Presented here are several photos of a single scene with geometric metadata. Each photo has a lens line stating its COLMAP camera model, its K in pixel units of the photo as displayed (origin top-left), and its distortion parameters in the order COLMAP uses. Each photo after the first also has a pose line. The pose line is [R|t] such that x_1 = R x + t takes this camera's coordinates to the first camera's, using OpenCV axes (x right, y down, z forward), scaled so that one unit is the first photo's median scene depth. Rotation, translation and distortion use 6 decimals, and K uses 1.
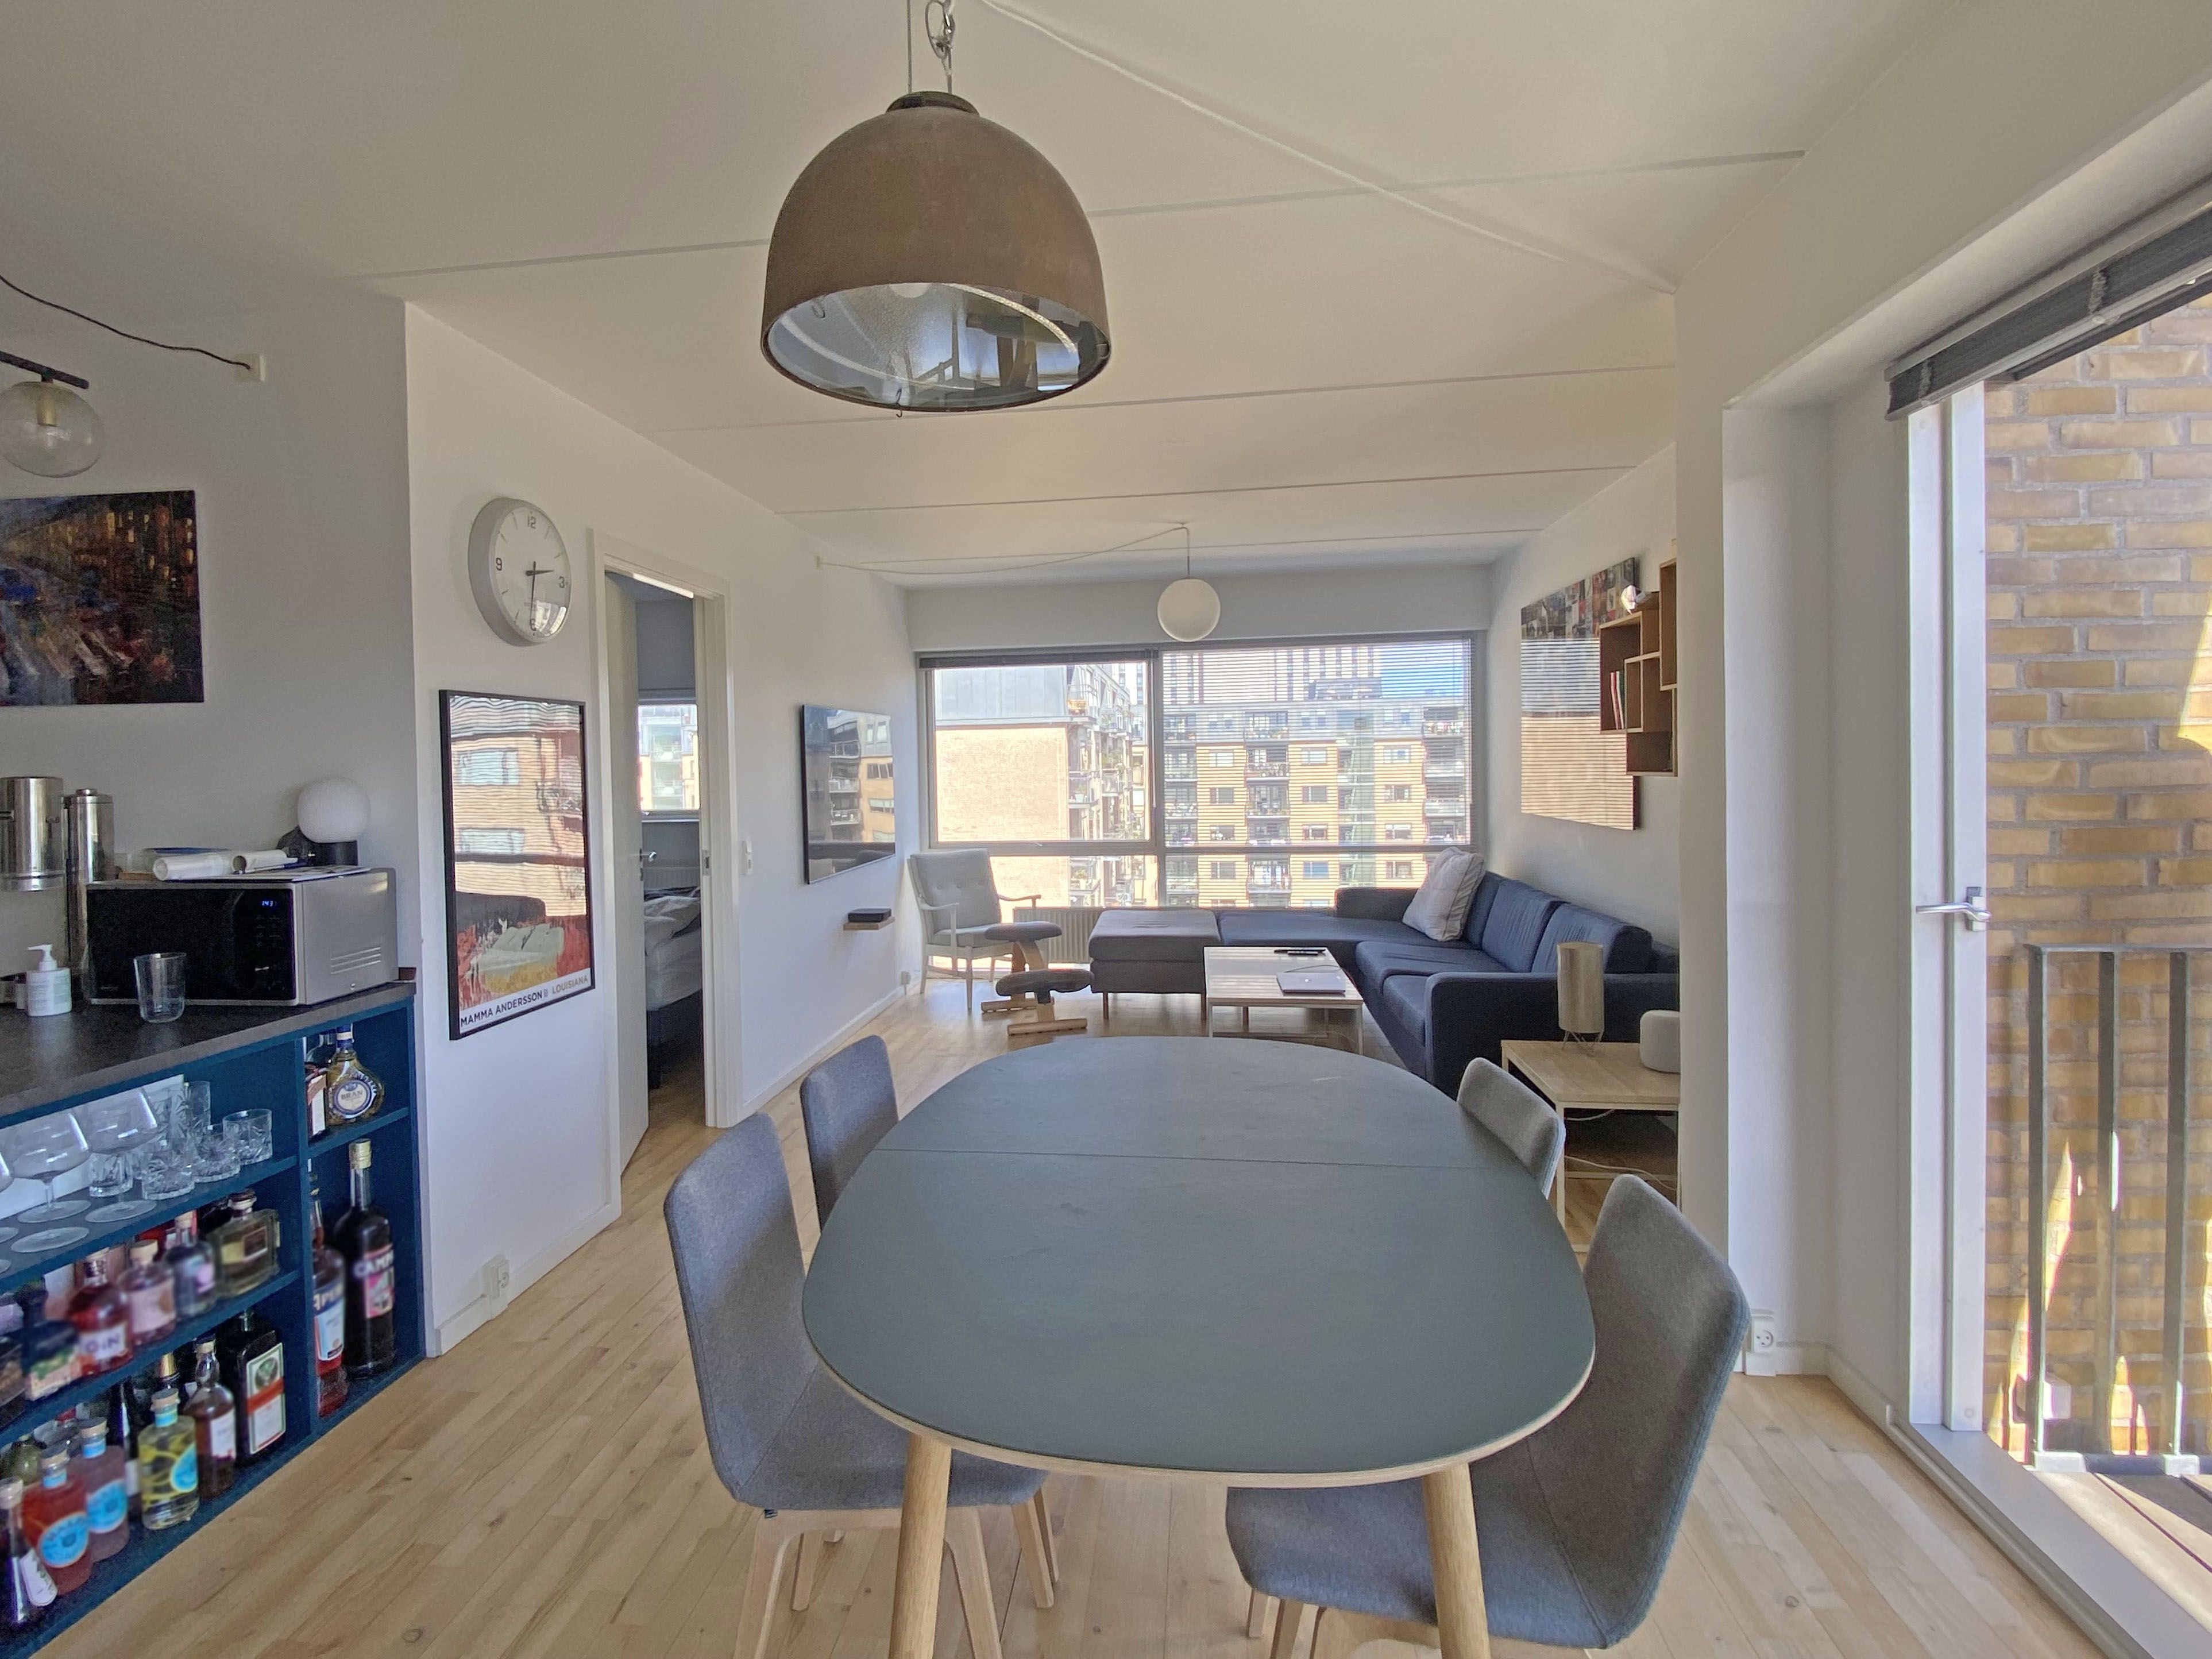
lens RADIAL K [[1100.6, 0, 1102.5], [0, 1100.6, 787.4], [0, 0, 1]] dist [0.000082, -0.016337]
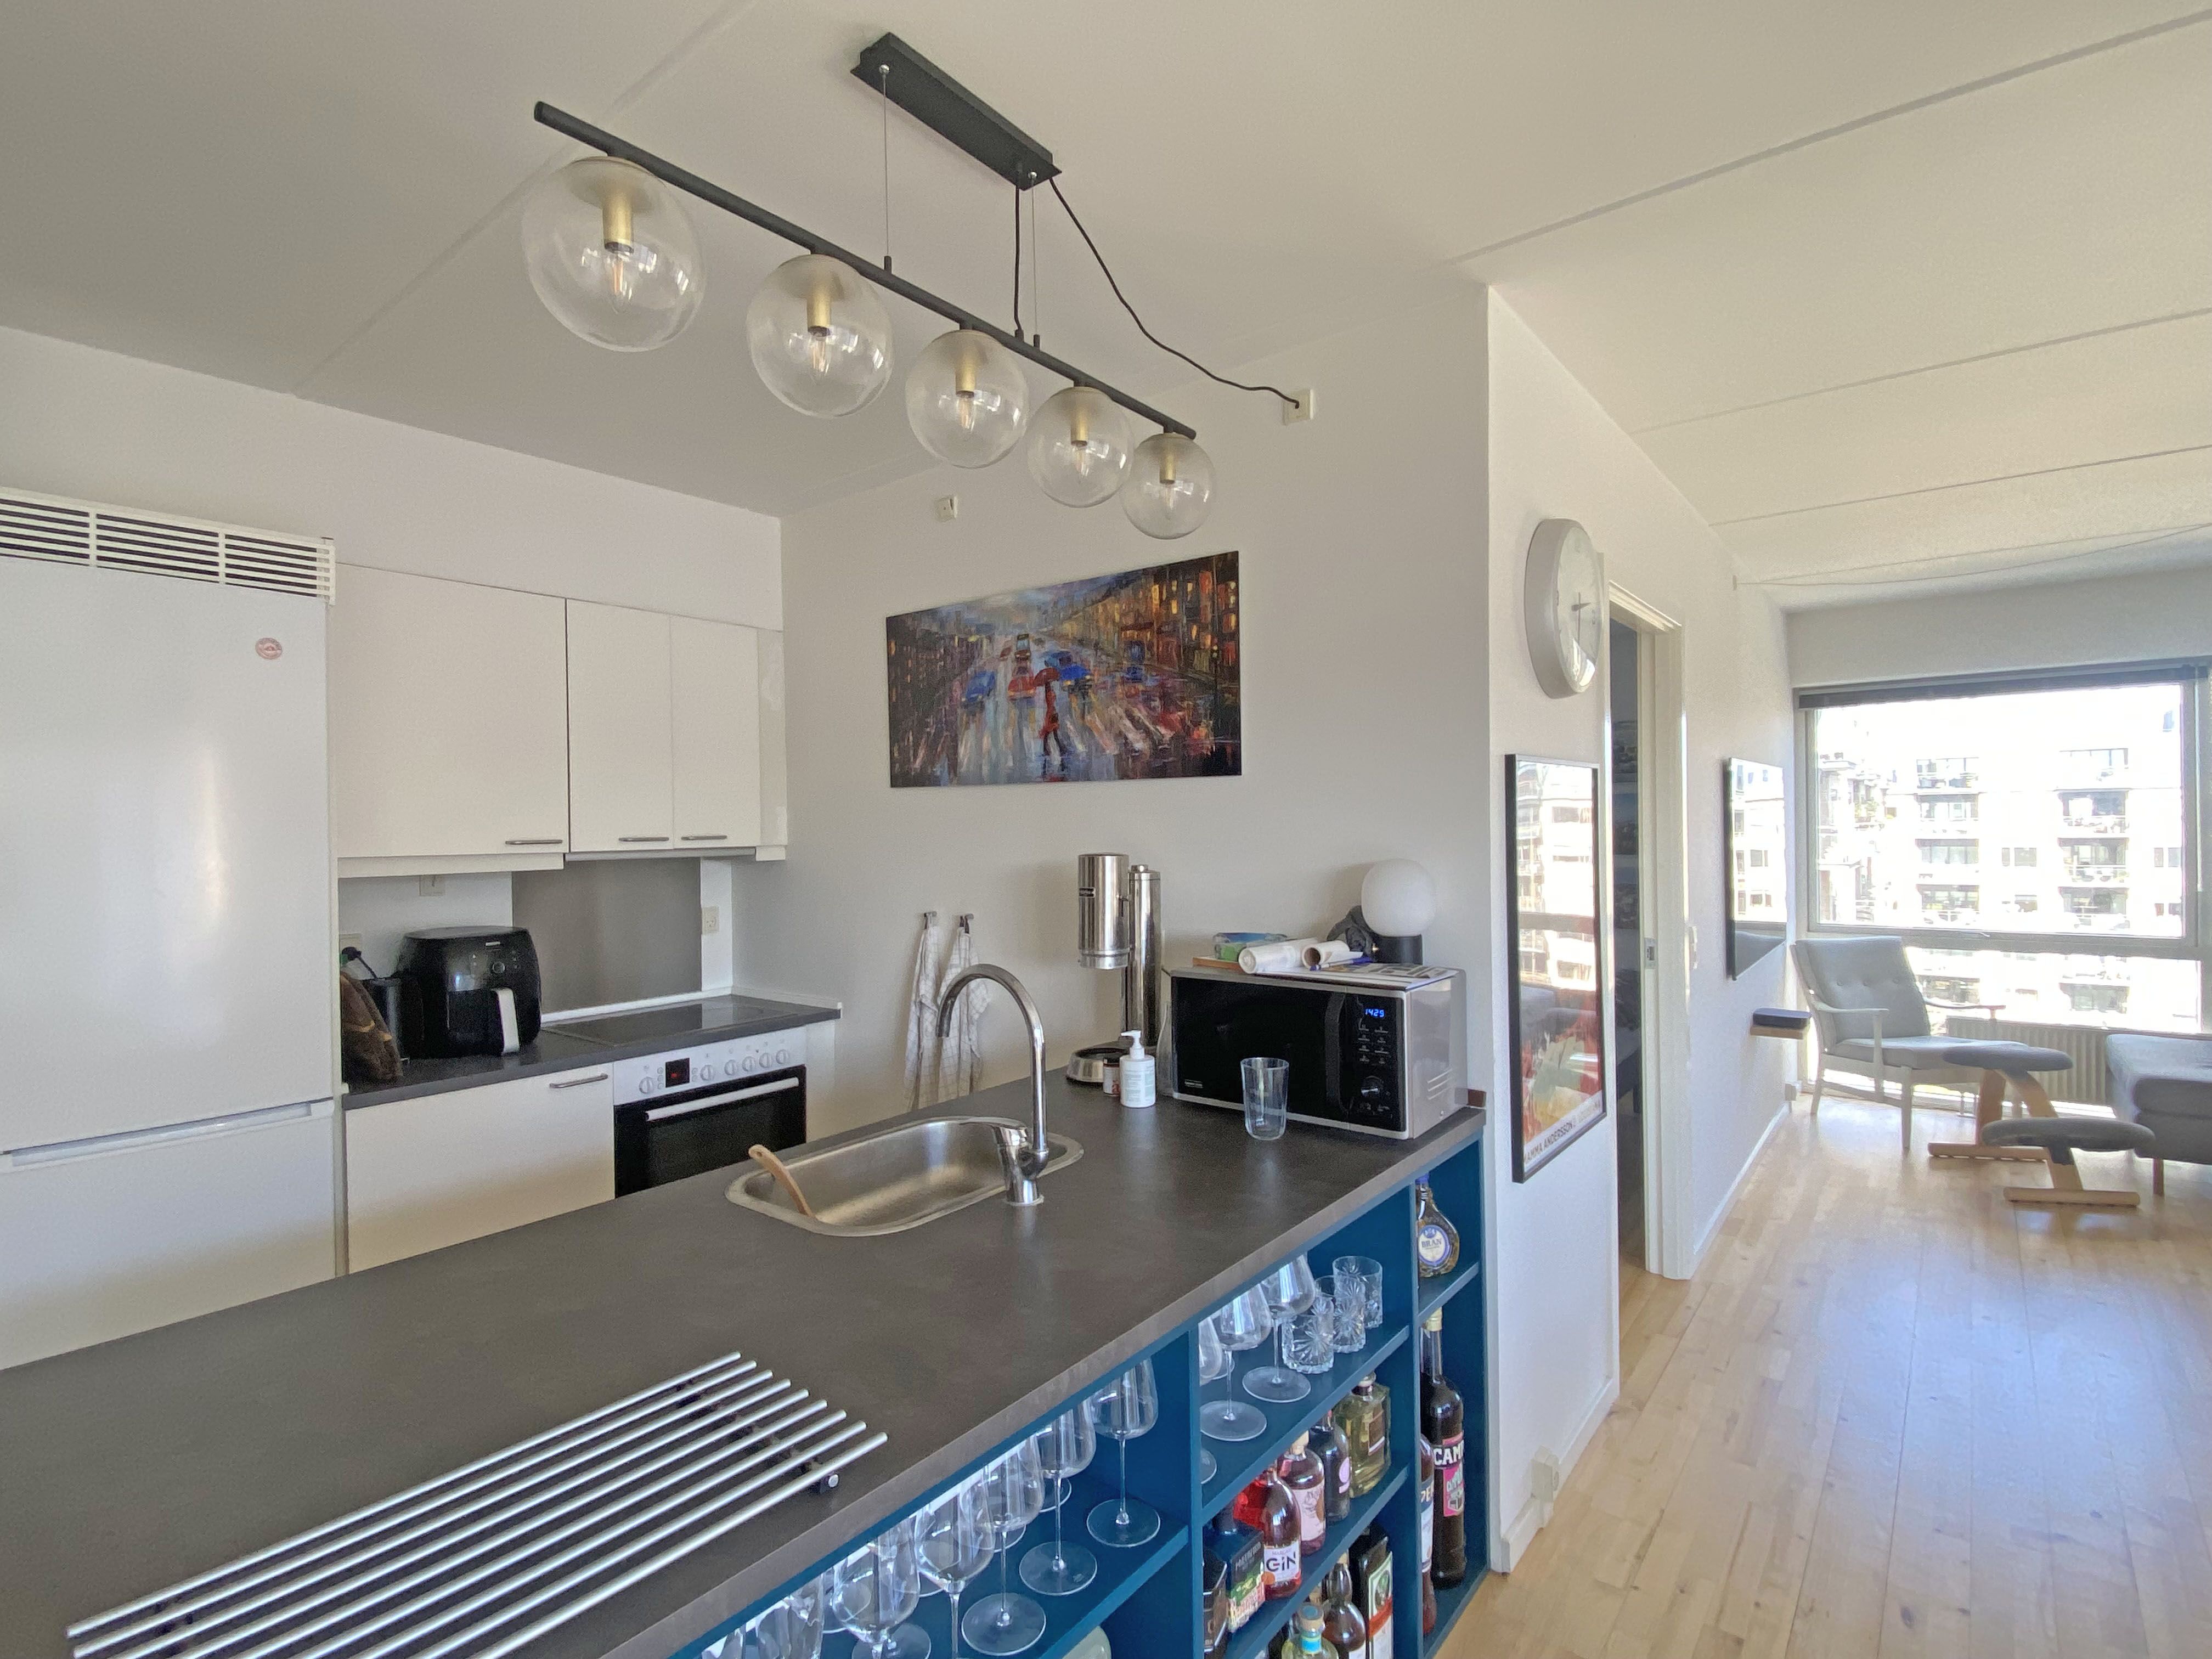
lens RADIAL K [[1065.4, 0, 1106.2], [0, 1065.4, 830.0], [0, 0, 1]] dist [0.028917, -0.050488]
pose [[0.834280, 0.007782, -0.551286, -0.412319], [-0.011787, 0.999924, -0.003722, -0.026145], [0.551215, 0.009603, 0.834308, 0.167166]]
